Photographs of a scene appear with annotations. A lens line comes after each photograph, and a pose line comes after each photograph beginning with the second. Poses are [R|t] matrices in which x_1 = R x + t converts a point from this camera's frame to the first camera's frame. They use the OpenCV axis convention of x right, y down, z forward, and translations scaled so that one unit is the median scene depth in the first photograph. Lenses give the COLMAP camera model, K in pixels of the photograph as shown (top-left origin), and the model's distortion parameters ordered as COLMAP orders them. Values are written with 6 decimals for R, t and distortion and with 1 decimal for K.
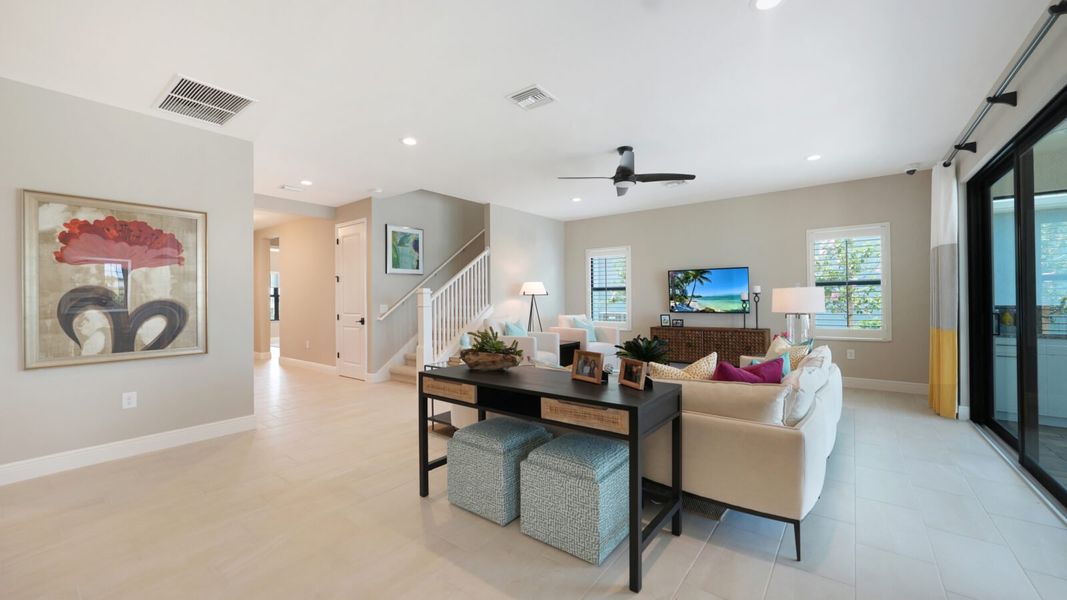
lens RADIAL K [[429.3, 0, 532.5], [0, 429.3, 297.5], [0, 0, 1]] dist [-0.009924, 0.003349]
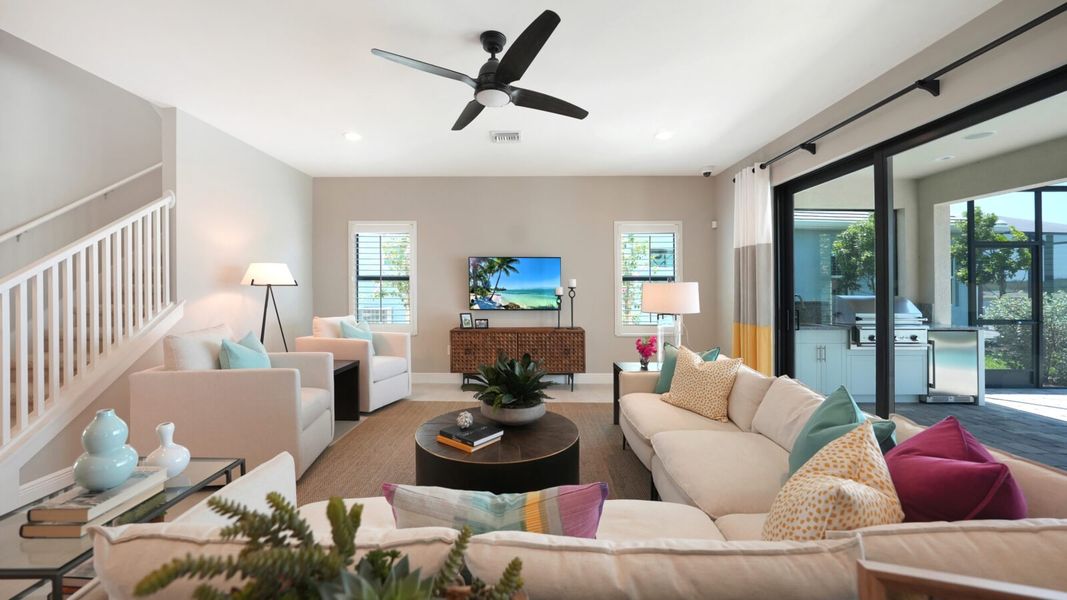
lens RADIAL K [[429.3, 0, 540.2], [0, 429.3, 290.2], [0, 0, 1]] dist [-0.009924, 0.003349]
pose [[0.805838, 0.009174, 0.592065, -0.049909], [-0.011627, 0.999932, 0.000332, -0.003825], [-0.592022, -0.007151, 0.805890, 0.328010]]
